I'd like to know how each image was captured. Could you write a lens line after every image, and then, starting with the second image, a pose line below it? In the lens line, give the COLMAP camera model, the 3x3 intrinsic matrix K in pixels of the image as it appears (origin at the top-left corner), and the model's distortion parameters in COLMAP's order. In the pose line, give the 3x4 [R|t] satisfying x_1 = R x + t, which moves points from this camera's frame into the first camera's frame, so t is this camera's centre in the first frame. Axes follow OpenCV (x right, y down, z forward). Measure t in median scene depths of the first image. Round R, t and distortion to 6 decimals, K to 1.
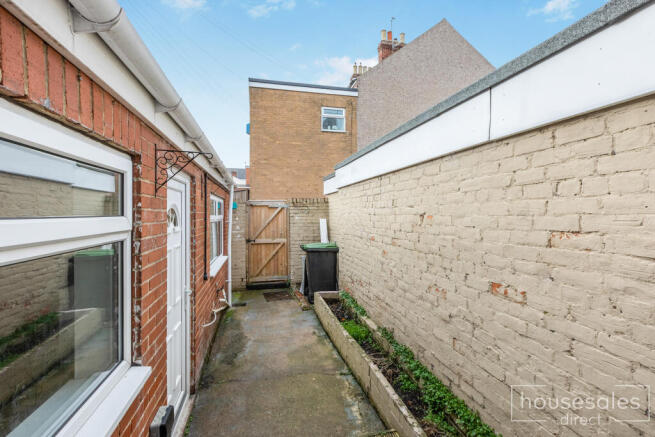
lens RADIAL K [[300.4, 0, 329.1], [0, 300.4, 214.2], [0, 0, 1]] dist [-0.000544, -0.001078]
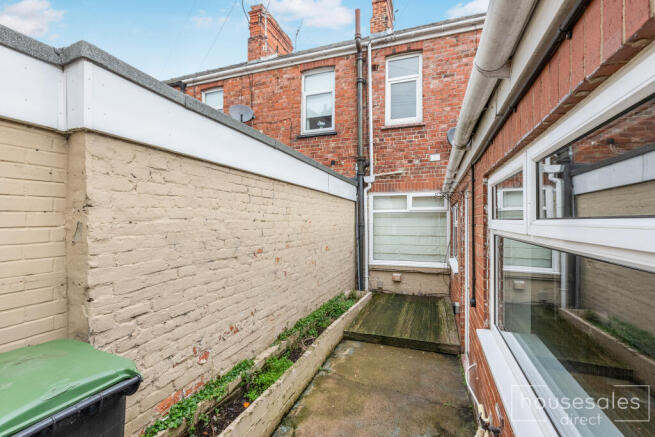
lens RADIAL K [[300.4, 0, 325.4], [0, 300.4, 221.2], [0, 0, 1]] dist [-0.000544, -0.001078]
pose [[-0.831701, 0.013208, 0.555066, -0.491609], [0.014970, 0.999887, -0.001362, 0.005499], [-0.555021, 0.007177, -0.831805, 1.709423]]
